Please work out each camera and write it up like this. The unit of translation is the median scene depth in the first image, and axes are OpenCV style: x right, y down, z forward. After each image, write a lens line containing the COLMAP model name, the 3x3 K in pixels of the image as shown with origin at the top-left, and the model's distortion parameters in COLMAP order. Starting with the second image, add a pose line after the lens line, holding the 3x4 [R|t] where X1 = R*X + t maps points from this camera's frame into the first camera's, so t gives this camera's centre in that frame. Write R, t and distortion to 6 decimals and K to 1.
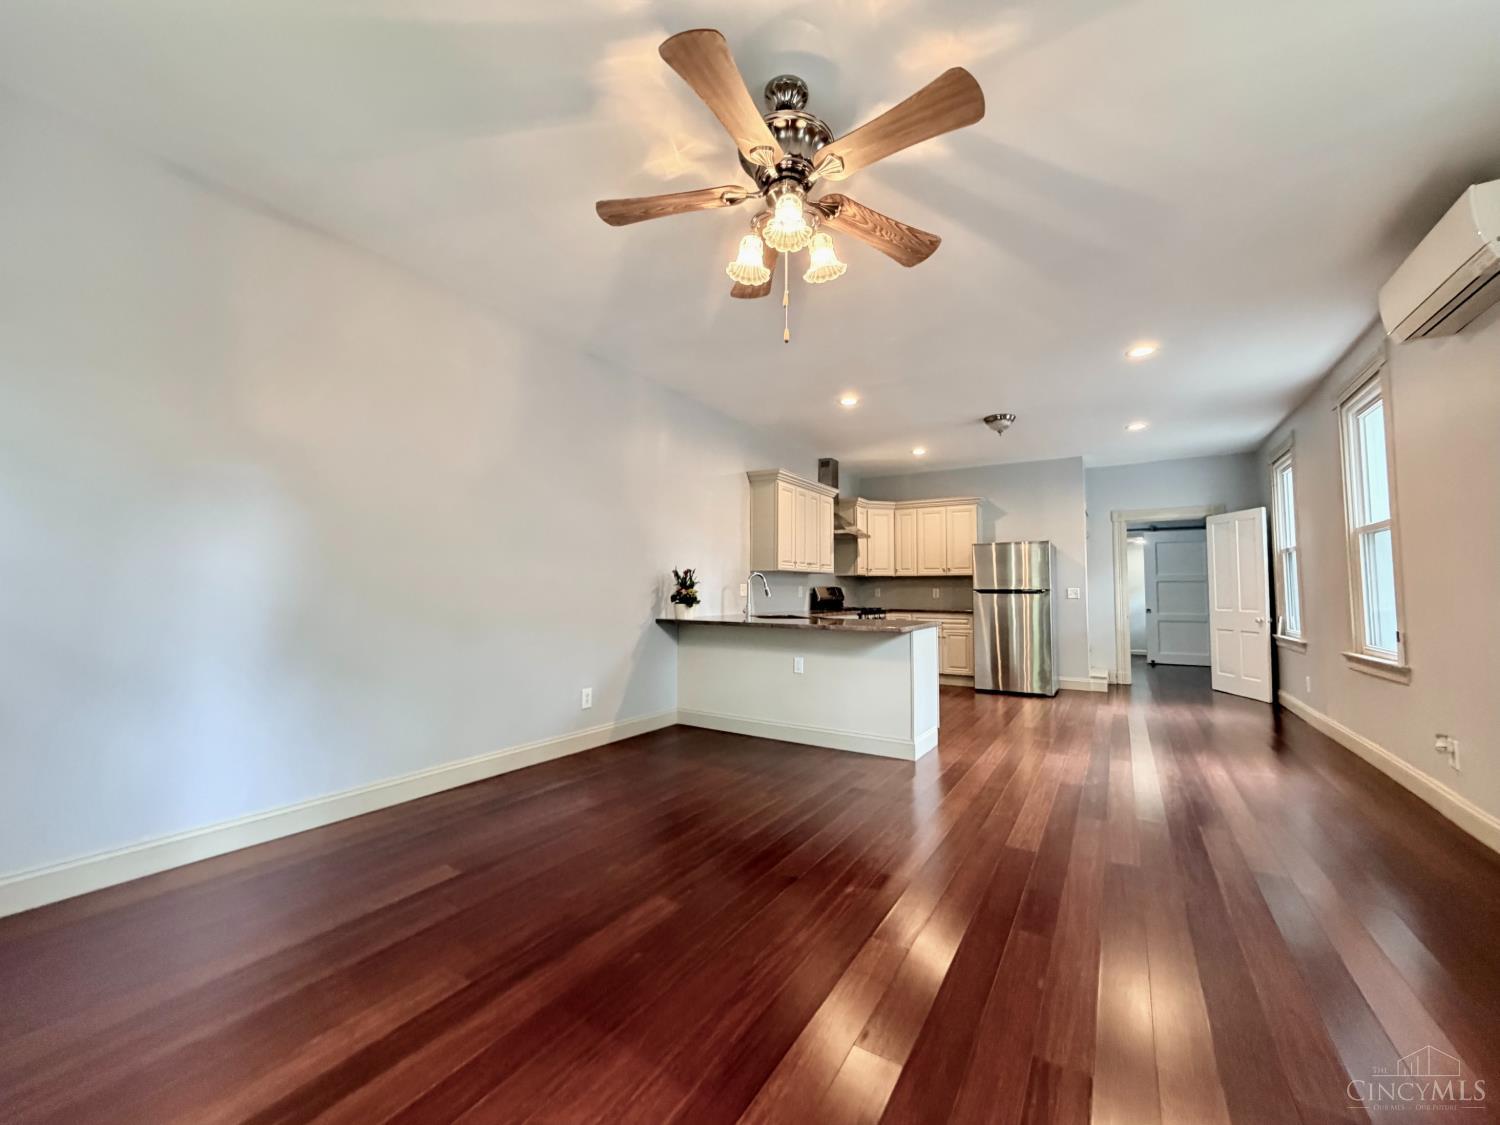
lens RADIAL K [[599.1, 0, 747.2], [0, 599.1, 558.0], [0, 0, 1]] dist [0.001088, 0.000104]
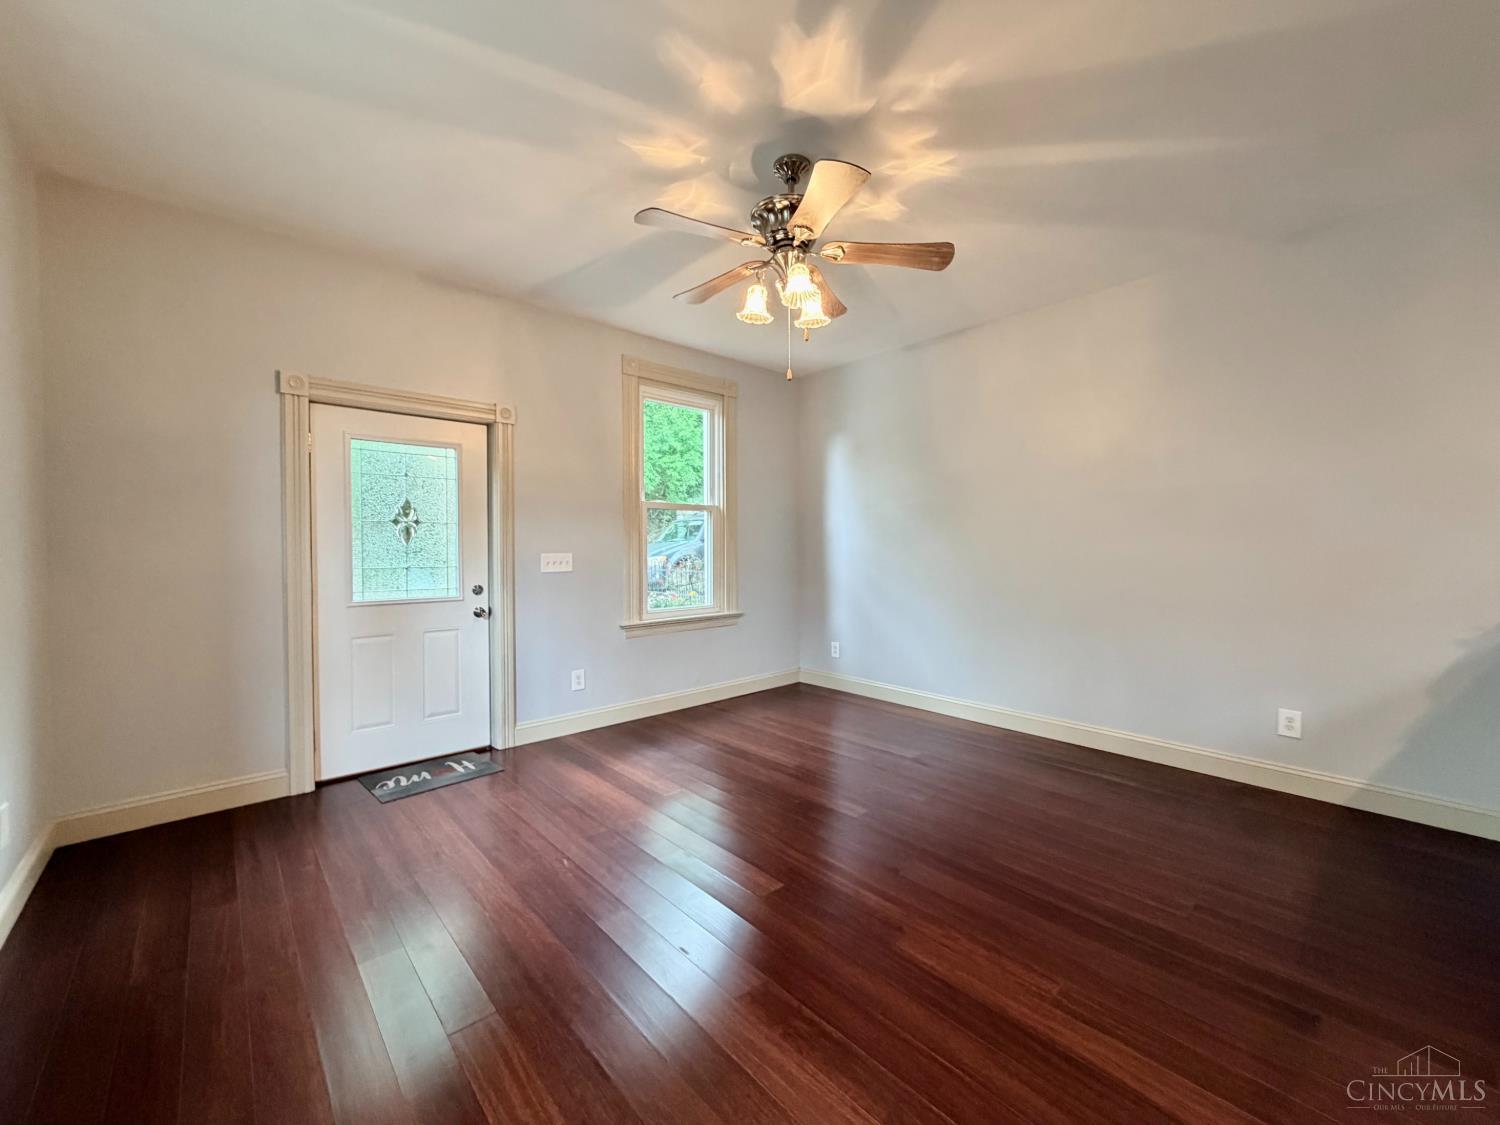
lens RADIAL K [[599.1, 0, 747.2], [0, 599.1, 558.0], [0, 0, 1]] dist [0.001088, 0.000104]
pose [[-0.282354, 0.012203, -0.959233, 0.357035], [0.056527, 0.998393, -0.003938, 0.000930], [0.957643, -0.055334, -0.282590, 0.347545]]
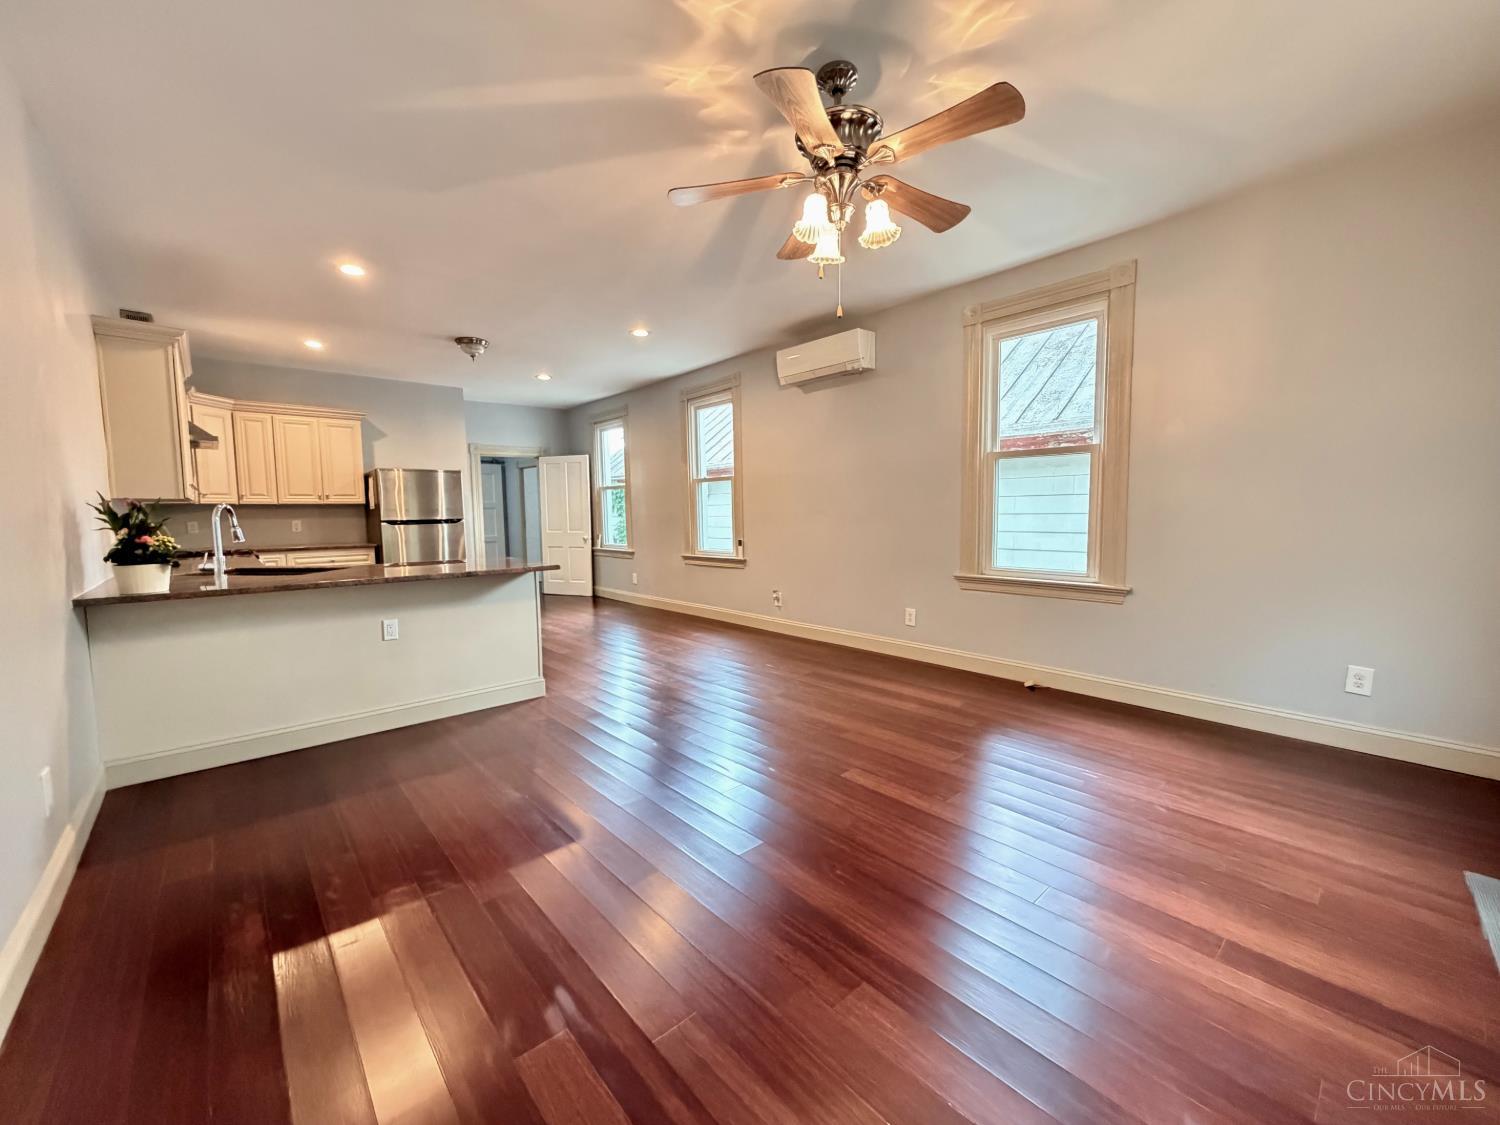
lens RADIAL K [[599.1, 0, 747.2], [0, 599.1, 558.0], [0, 0, 1]] dist [0.001088, 0.000104]
pose [[0.292103, -0.084064, 0.952685, -0.310116], [-0.039965, 0.994186, 0.099980, -0.002650], [-0.955552, -0.067279, 0.287045, 0.223786]]
